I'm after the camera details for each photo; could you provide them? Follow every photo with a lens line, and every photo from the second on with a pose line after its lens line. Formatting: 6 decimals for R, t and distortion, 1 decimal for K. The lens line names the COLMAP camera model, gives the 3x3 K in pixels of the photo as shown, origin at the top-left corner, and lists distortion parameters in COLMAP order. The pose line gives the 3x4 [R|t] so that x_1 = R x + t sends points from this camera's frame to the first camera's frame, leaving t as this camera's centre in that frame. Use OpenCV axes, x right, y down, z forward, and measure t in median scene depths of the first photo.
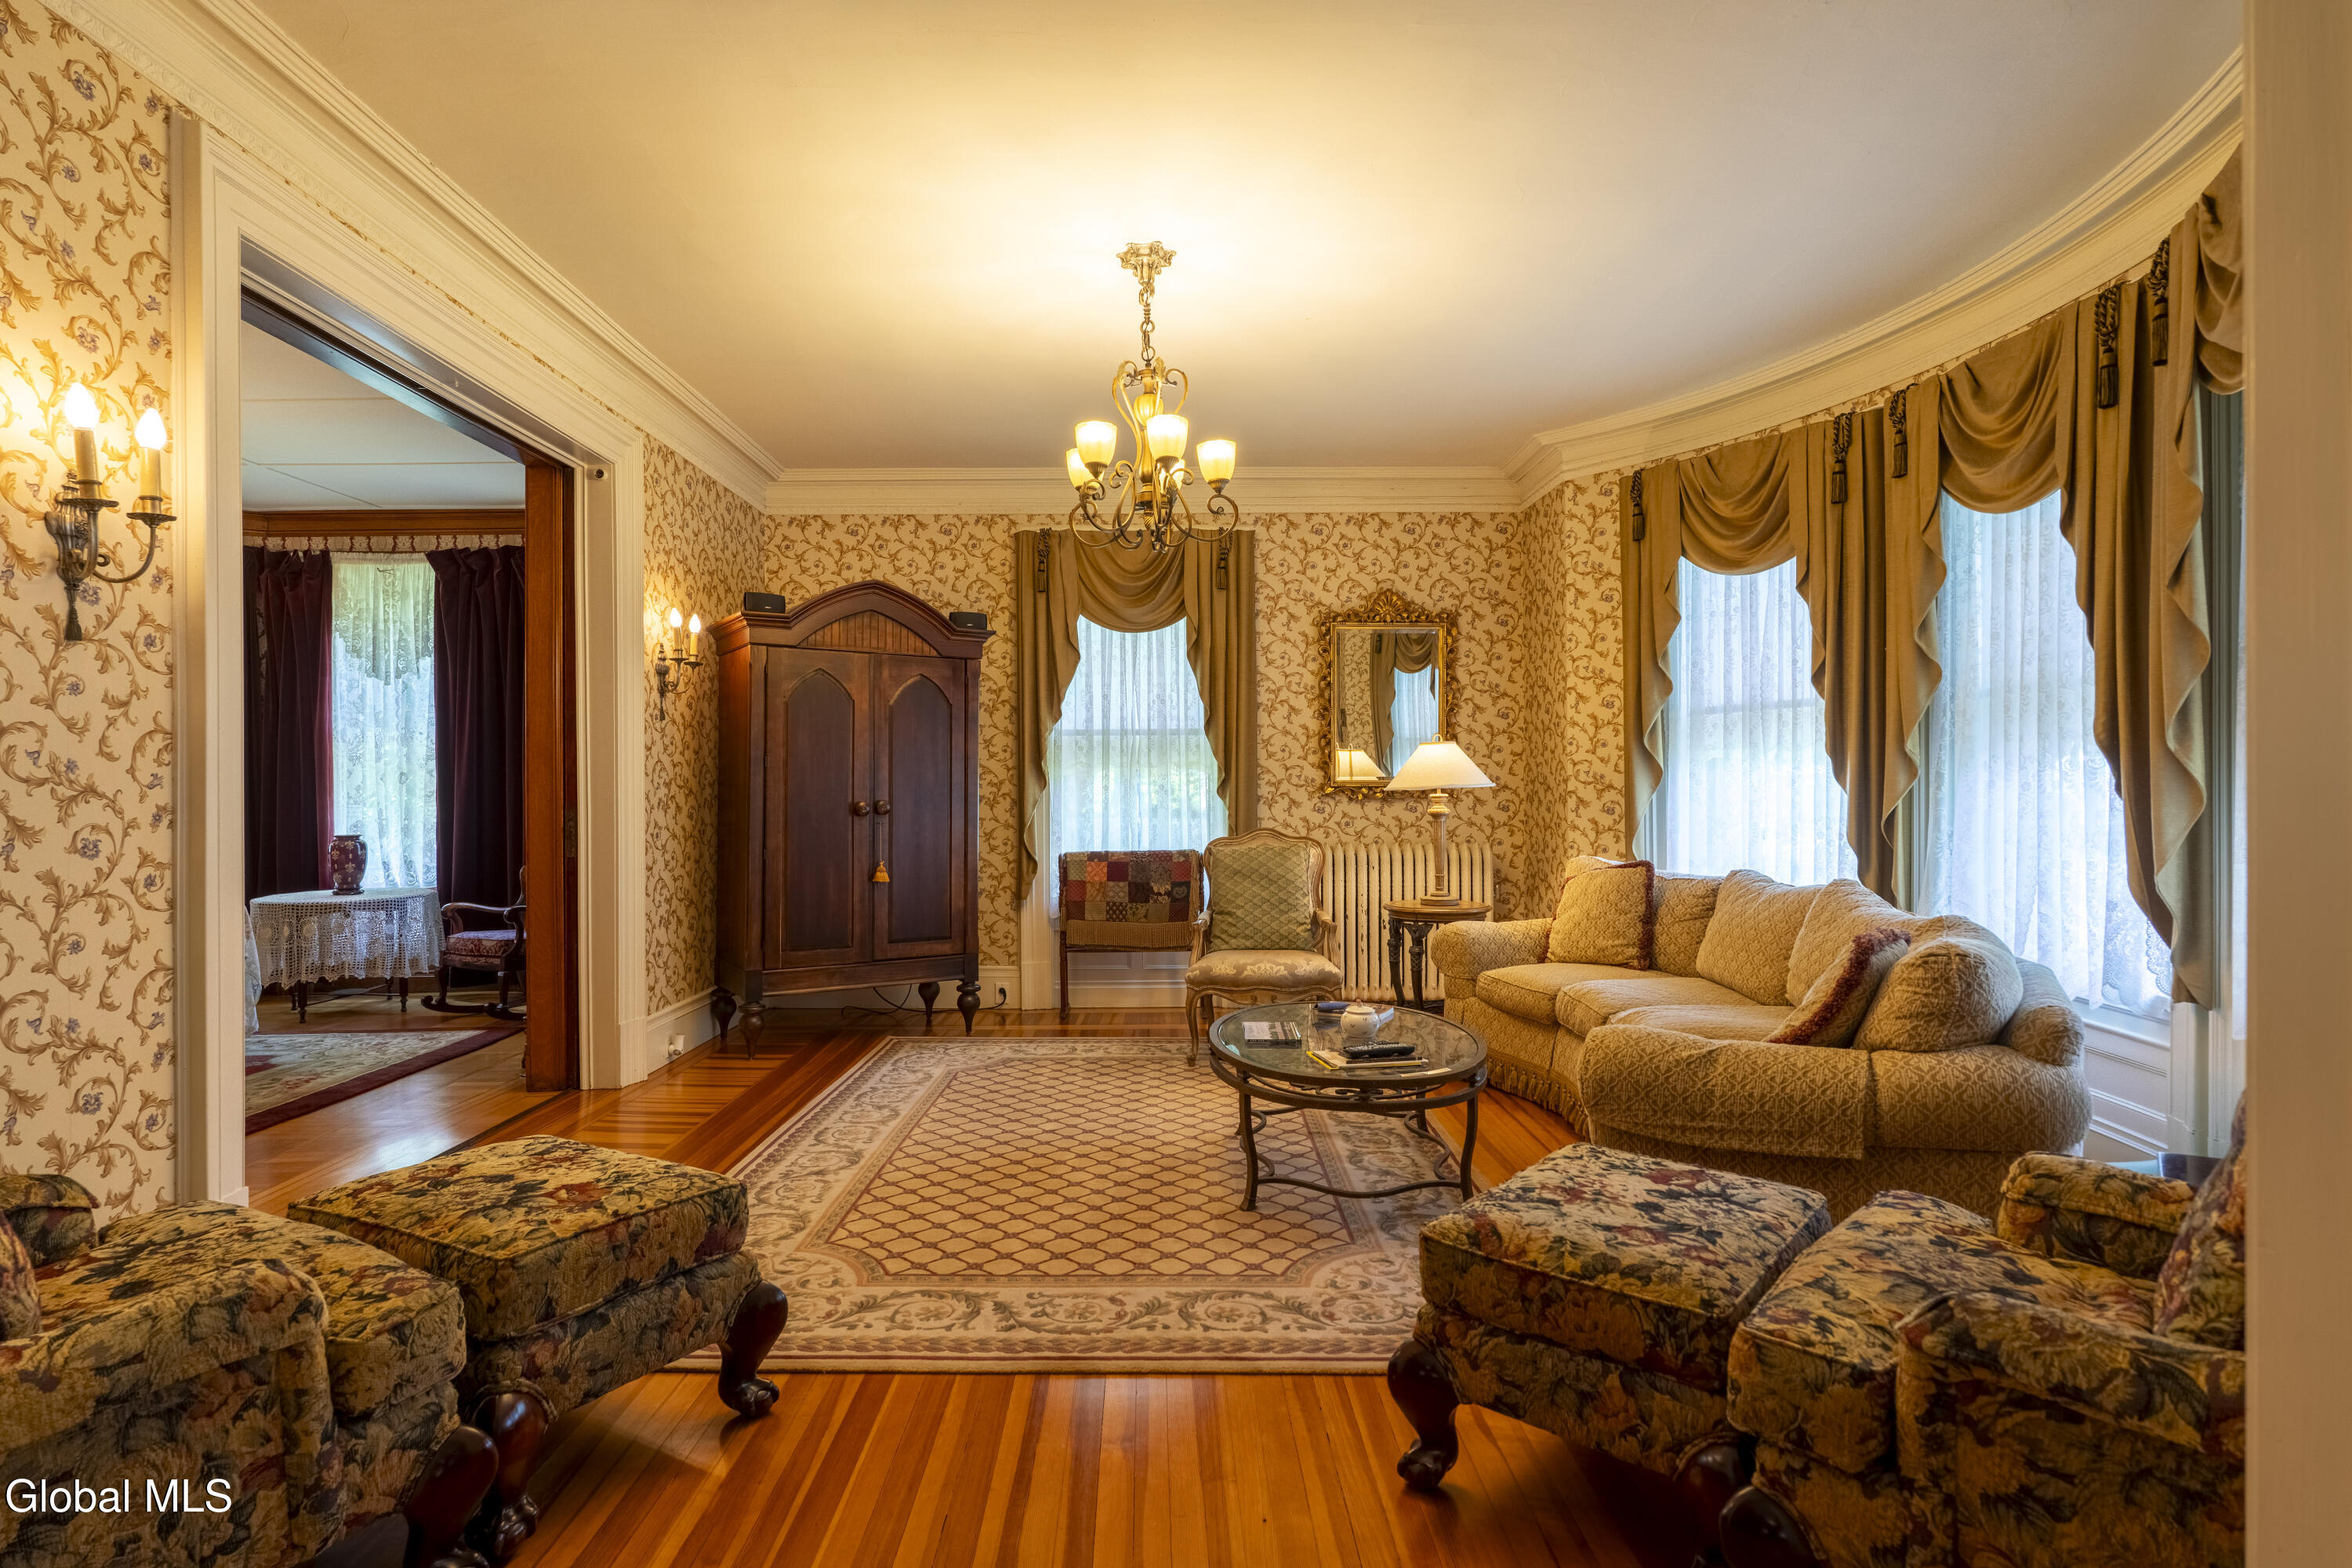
lens RADIAL K [[1225.4, 0, 1176.0], [0, 1225.4, 784.0], [0, 0, 1]] dist [-0.005093, -0.000734]
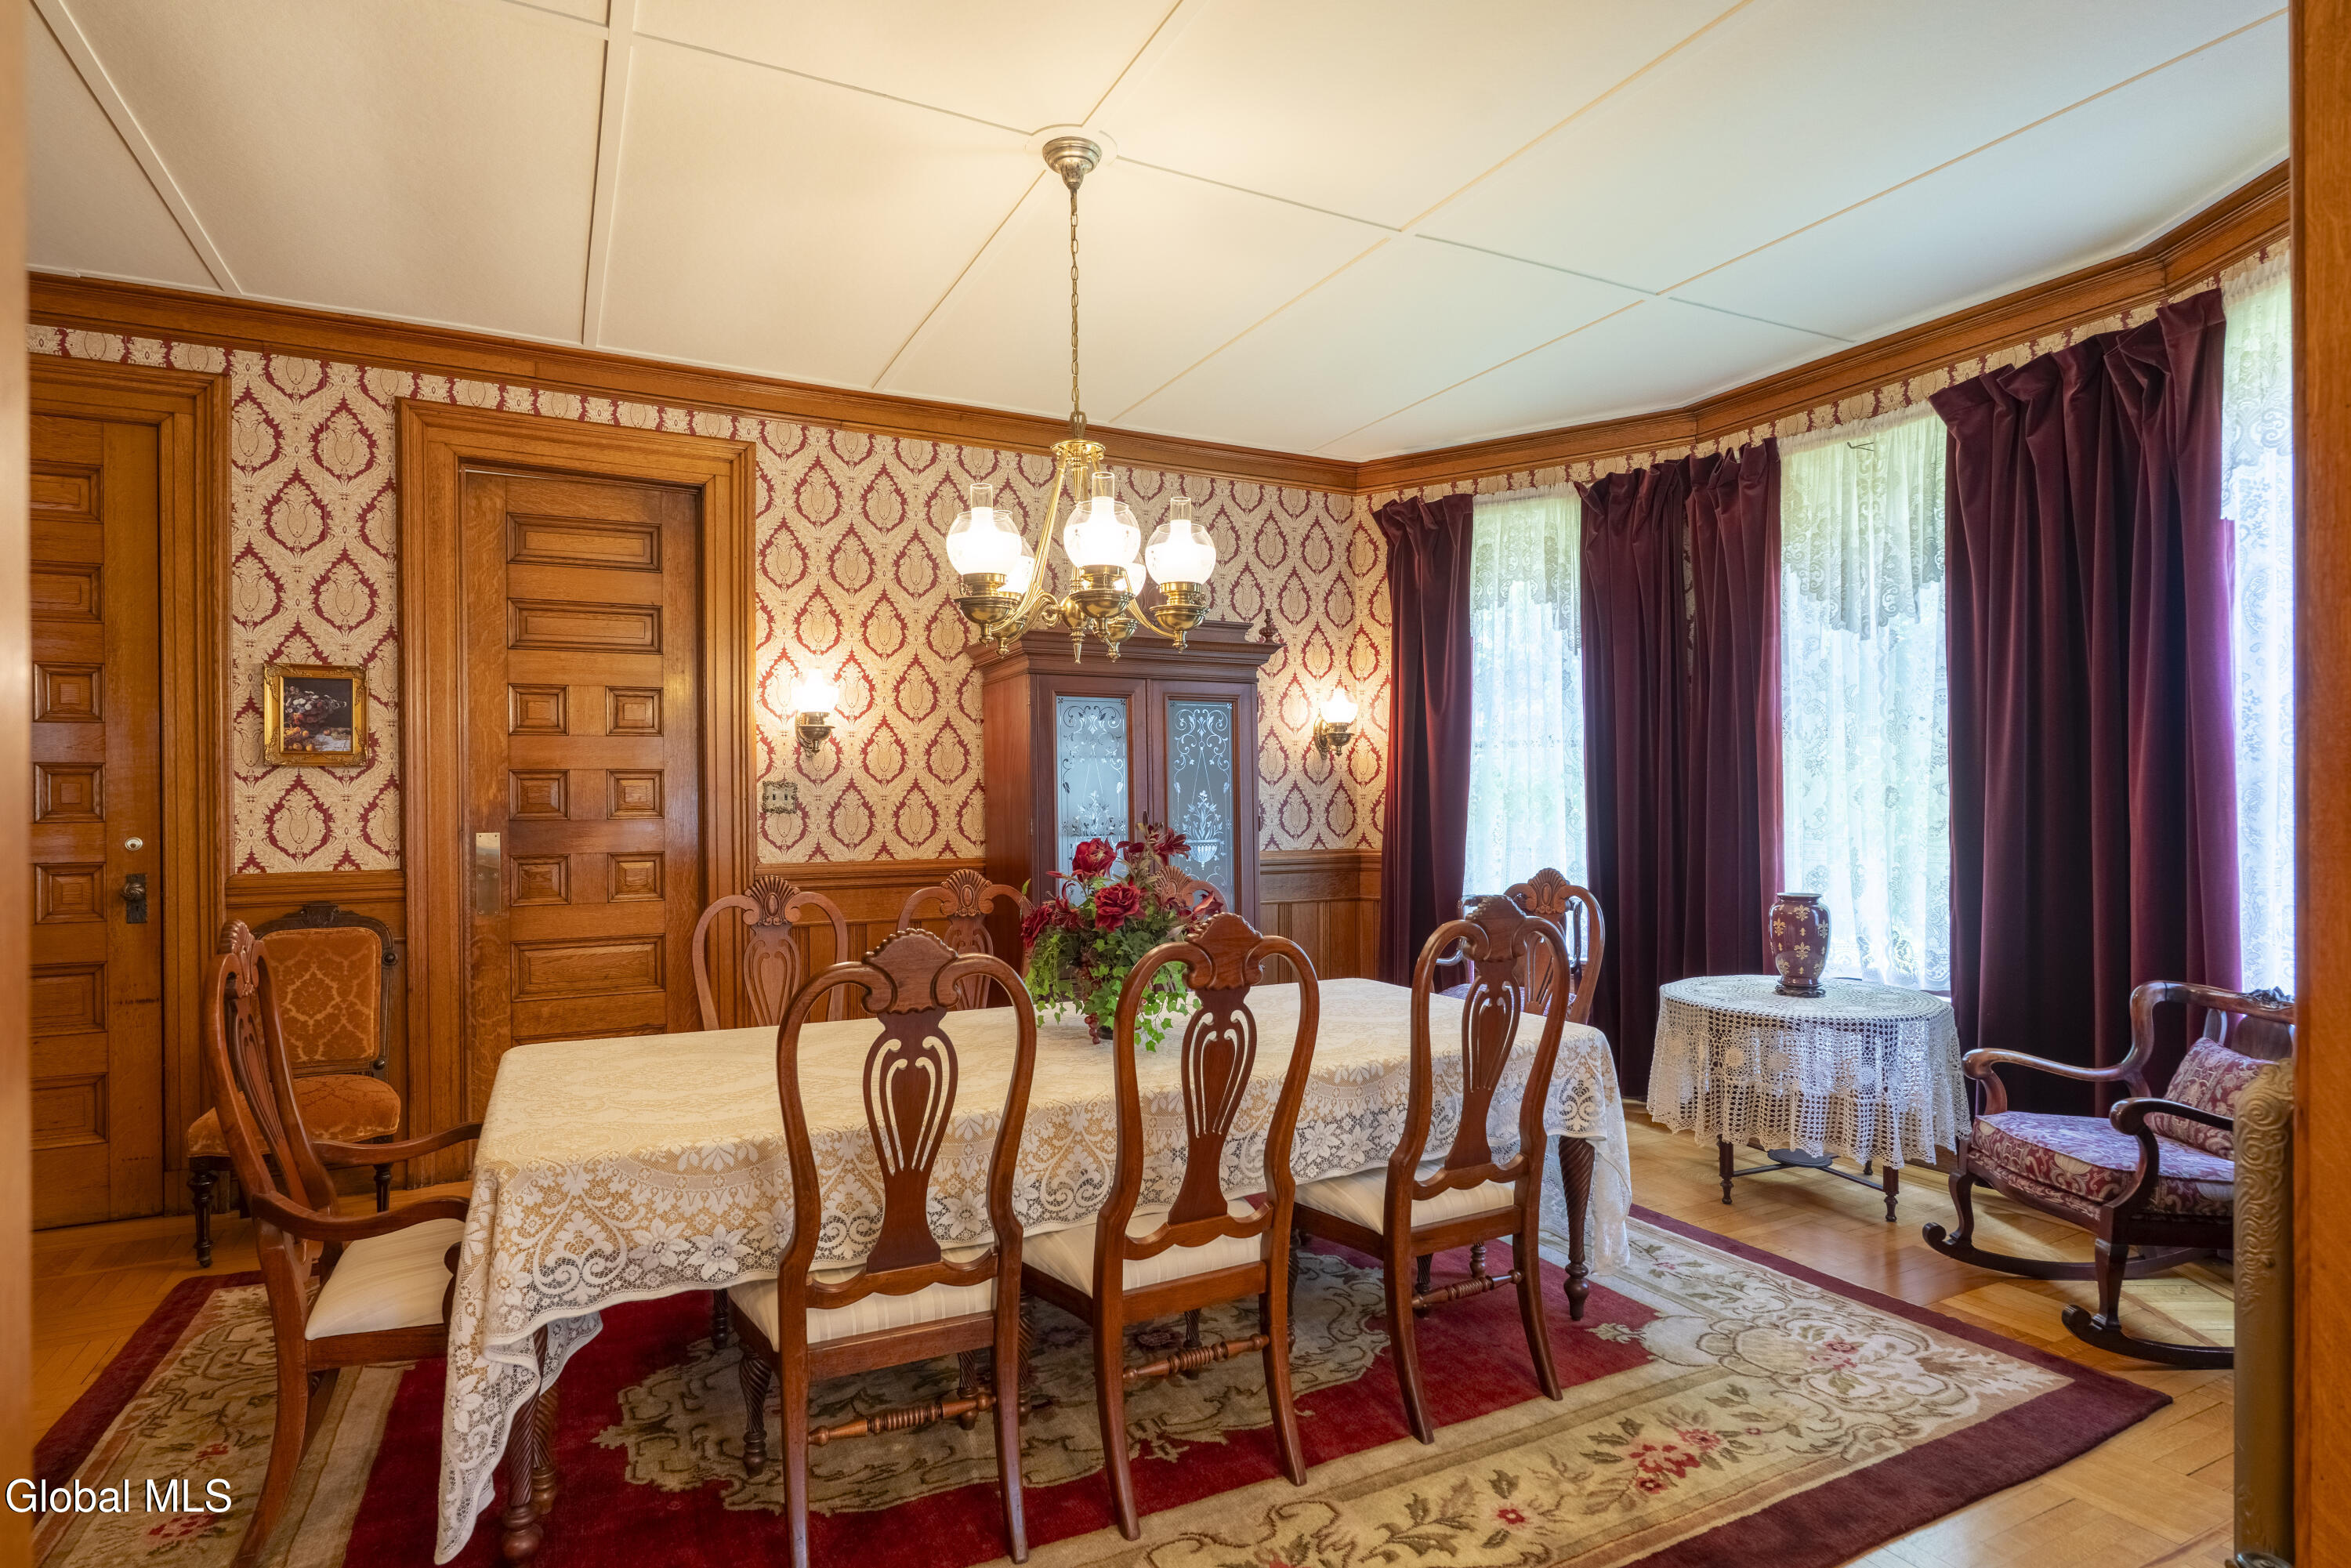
lens RADIAL K [[1224.9, 0, 1175.5], [0, 1224.9, 784.0], [0, 0, 1]] dist [-0.005093, -0.000734]
pose [[0.457468, 0.000219, -0.889226, -0.272584], [0.001449, 0.999998, 0.000991, -0.012189], [0.889225, -0.001742, 0.457467, 0.434269]]
